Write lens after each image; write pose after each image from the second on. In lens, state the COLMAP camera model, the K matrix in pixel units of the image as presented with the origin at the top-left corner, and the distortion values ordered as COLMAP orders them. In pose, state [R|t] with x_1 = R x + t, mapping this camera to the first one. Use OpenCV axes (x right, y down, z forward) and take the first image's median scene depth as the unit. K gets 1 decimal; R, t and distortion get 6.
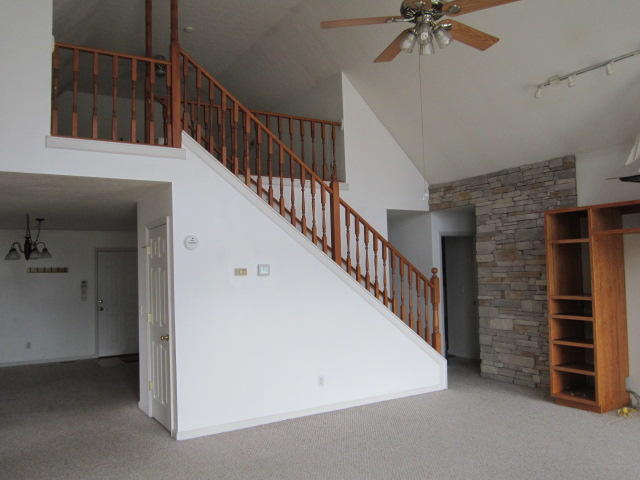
lens RADIAL K [[532.1, 0, 319.2], [0, 532.1, 243.0], [0, 0, 1]] dist [-0.039318, 0.008751]
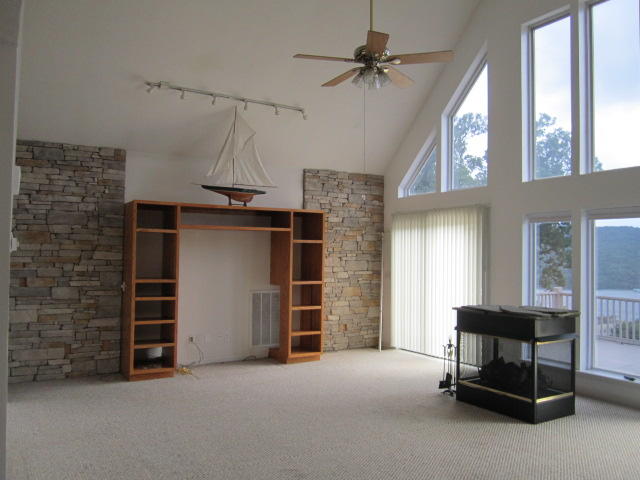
lens RADIAL K [[532.1, 0, 319.2], [0, 532.1, 243.0], [0, 0, 1]] dist [-0.039318, 0.008751]
pose [[0.005800, 0.047128, 0.998872, -0.551691], [-0.064616, 0.996819, -0.046656, 0.044915], [-0.997893, -0.064273, 0.008826, 0.548552]]
